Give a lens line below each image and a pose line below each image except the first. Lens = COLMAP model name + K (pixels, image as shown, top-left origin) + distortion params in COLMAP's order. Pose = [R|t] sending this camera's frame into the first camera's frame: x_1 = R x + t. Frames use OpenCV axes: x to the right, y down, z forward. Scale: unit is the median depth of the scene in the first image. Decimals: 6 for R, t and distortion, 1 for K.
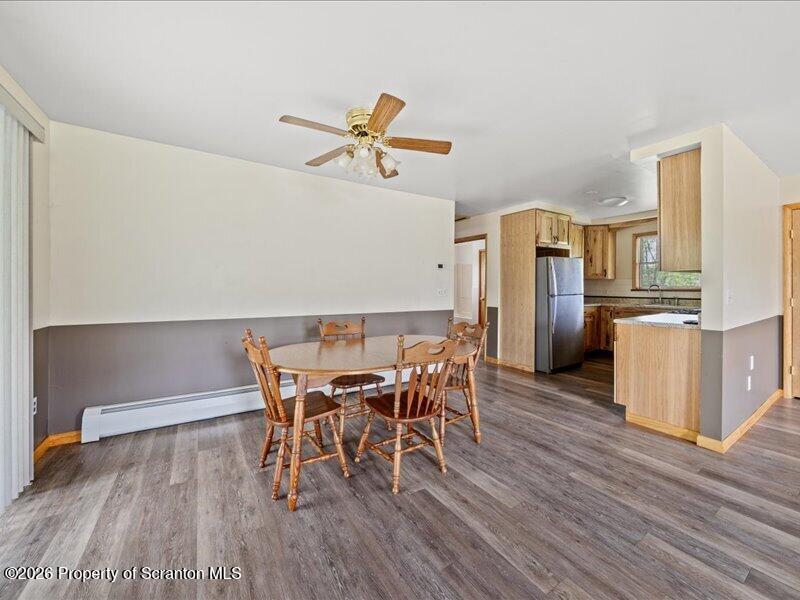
lens RADIAL K [[317.7, 0, 397.1], [0, 317.7, 290.8], [0, 0, 1]] dist [0.001142, 0.000248]
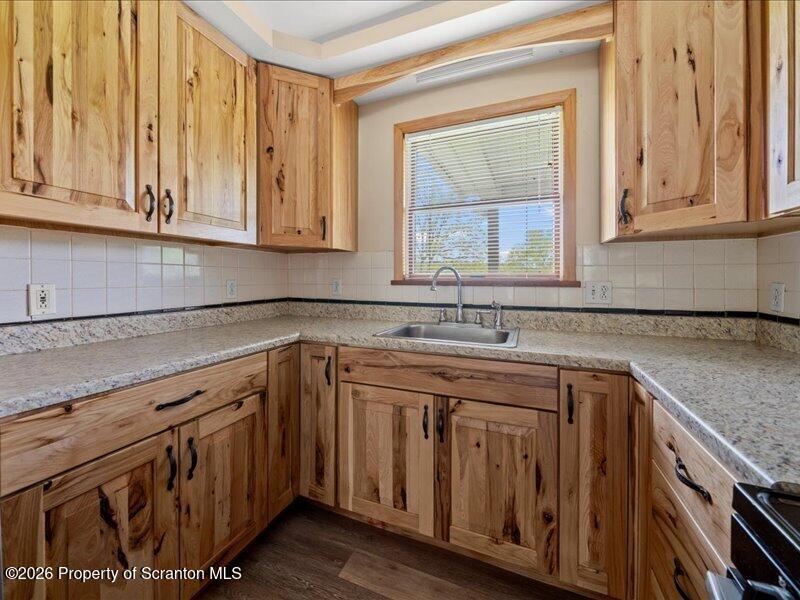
lens RADIAL K [[317.6, 0, 396.7], [0, 317.6, 282.3], [0, 0, 1]] dist [-0.007028, 0.000023]
pose [[0.816933, -0.004819, 0.576712, 0.540461], [0.004966, 0.999987, 0.001321, -0.002549], [-0.576711, 0.001785, 0.816946, 0.712131]]
